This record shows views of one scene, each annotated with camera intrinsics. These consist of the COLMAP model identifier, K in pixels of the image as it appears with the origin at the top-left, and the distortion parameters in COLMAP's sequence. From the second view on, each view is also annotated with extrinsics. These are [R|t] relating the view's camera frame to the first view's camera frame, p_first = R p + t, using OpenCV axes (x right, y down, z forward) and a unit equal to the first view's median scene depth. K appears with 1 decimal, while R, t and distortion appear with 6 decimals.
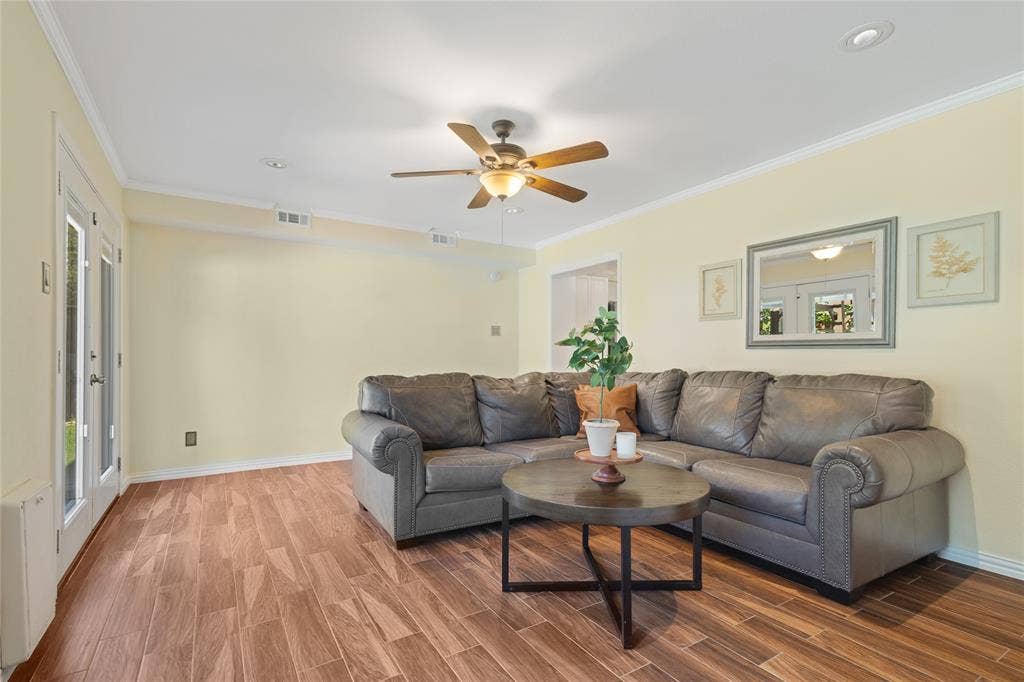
lens RADIAL K [[487.6, 0, 504.0], [0, 487.6, 341.9], [0, 0, 1]] dist [0.000770, 0.000164]
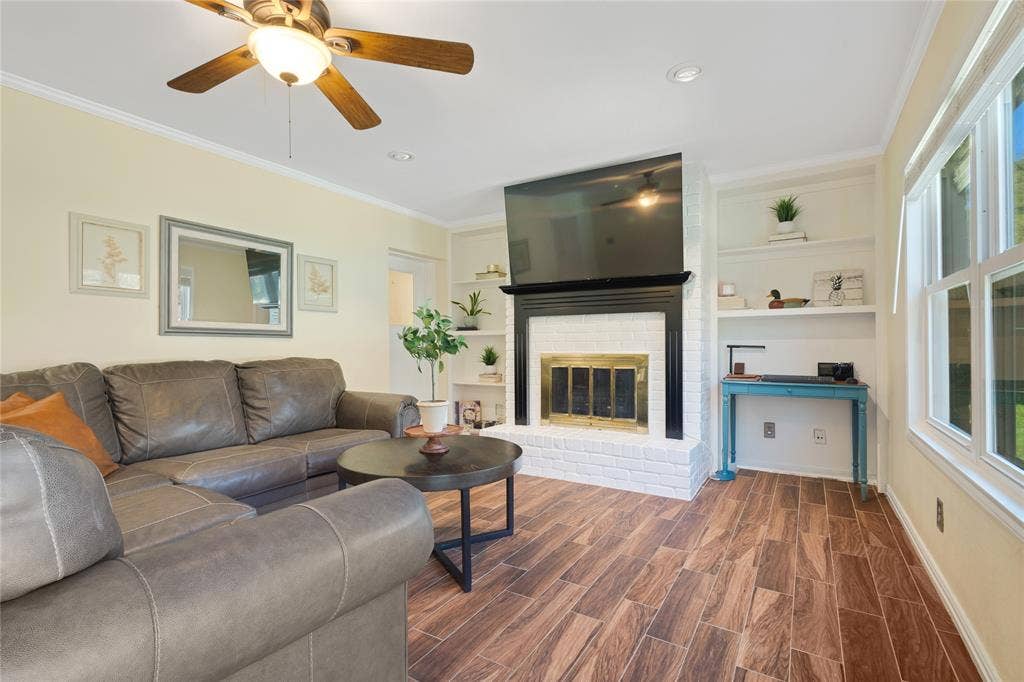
lens RADIAL K [[487.6, 0, 504.0], [0, 487.6, 341.9], [0, 0, 1]] dist [0.000770, 0.000164]
pose [[-0.459971, 0.002481, 0.887931, -0.954573], [-0.029393, 0.999405, -0.018019, 0.041670], [-0.887447, -0.034388, -0.459624, 1.508422]]
